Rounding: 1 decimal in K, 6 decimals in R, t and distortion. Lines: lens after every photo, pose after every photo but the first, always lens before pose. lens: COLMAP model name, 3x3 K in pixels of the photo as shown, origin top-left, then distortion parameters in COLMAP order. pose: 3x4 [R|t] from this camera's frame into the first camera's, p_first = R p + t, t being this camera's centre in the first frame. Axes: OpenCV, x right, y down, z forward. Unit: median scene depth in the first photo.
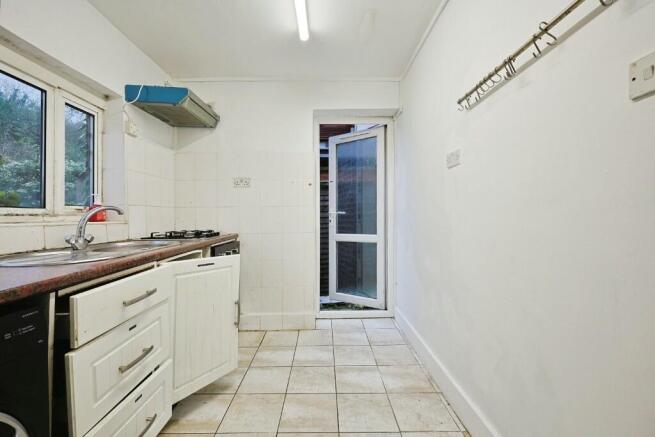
lens RADIAL K [[278.6, 0, 327.5], [0, 278.6, 218.5], [0, 0, 1]] dist [-0.001066, -0.000026]
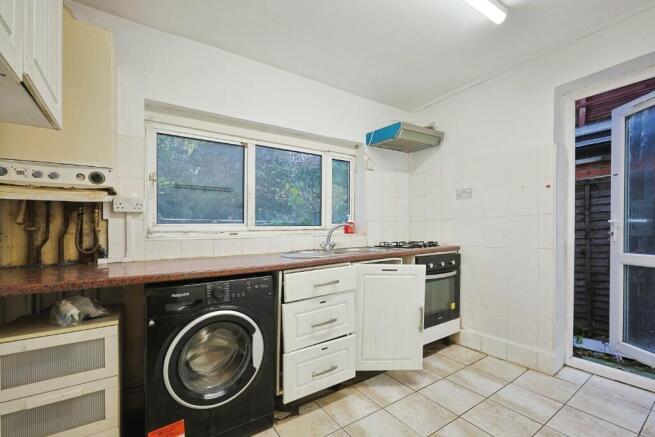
lens RADIAL K [[279.7, 0, 327.6], [0, 279.7, 228.3], [0, 0, 1]] dist [-0.000025, -0.000058]
pose [[0.548645, -0.009642, -0.836000, 0.320780], [0.006534, 0.999952, -0.007244, -0.005982], [0.836030, -0.001488, 0.548682, 0.081915]]
